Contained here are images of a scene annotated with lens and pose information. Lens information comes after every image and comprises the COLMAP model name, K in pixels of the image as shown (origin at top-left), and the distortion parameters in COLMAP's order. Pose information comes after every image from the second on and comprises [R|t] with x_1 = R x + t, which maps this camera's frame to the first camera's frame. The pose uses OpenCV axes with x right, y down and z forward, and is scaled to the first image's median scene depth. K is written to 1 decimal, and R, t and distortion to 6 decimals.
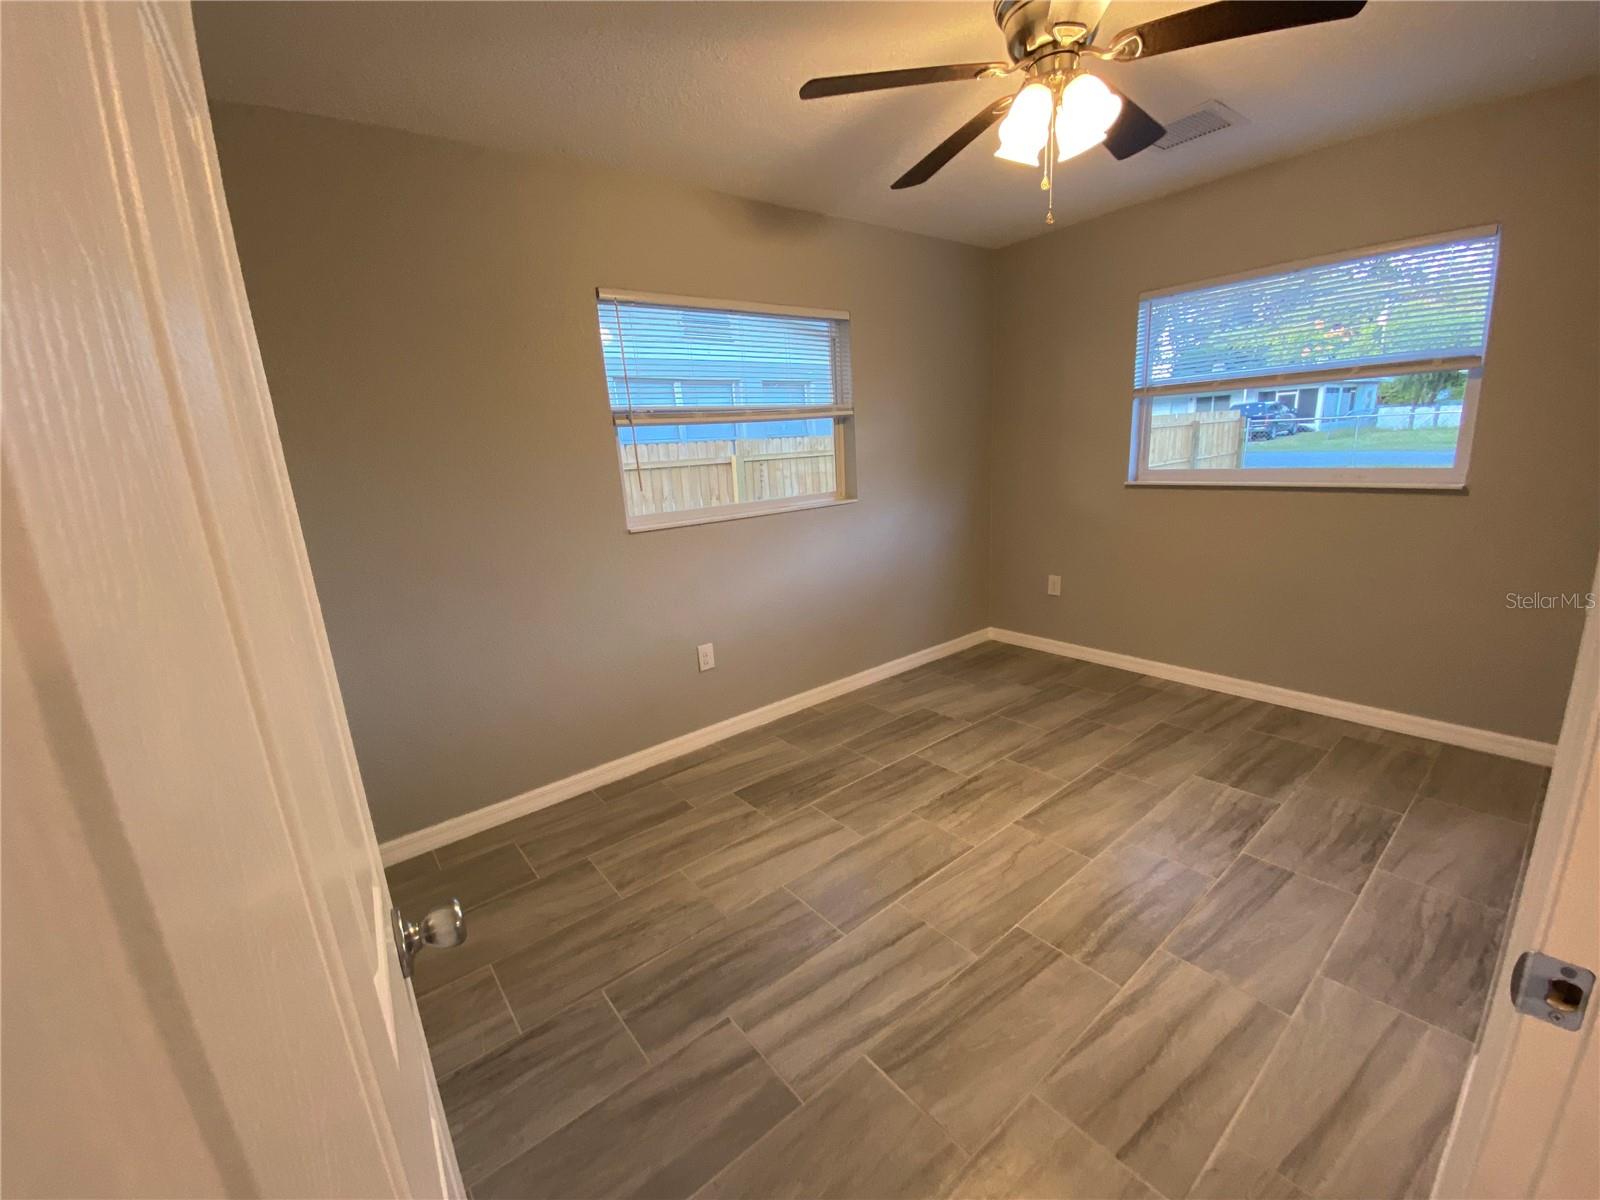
lens RADIAL K [[613.7, 0, 800.0], [0, 613.7, 600.0], [0, 0, 1]] dist [-0.002214, -0.000392]
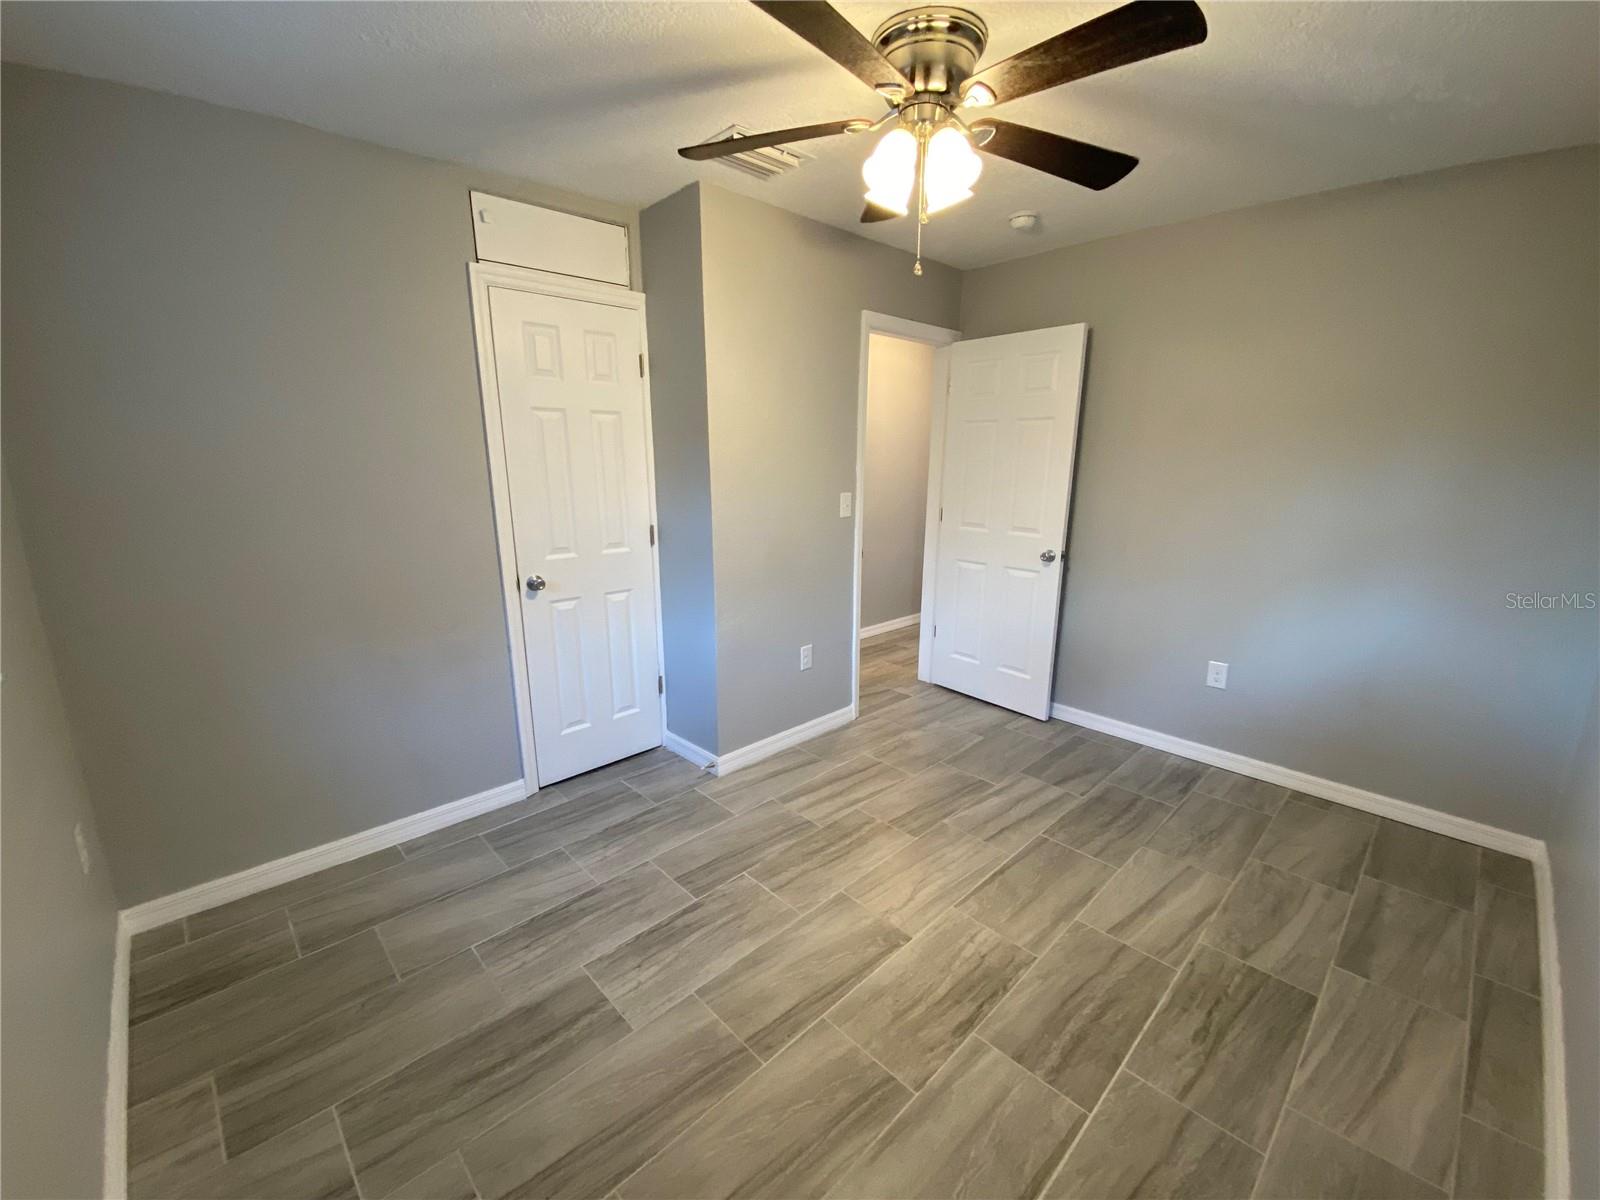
lens RADIAL K [[654.0, 0, 798.3], [0, 654.0, 603.4], [0, 0, 1]] dist [0.043576, -0.039337]
pose [[-0.992225, 0.086659, -0.089333, 0.473241], [0.035770, 0.886041, 0.462224, -0.408306], [0.119209, 0.455435, -0.882252, 1.368965]]
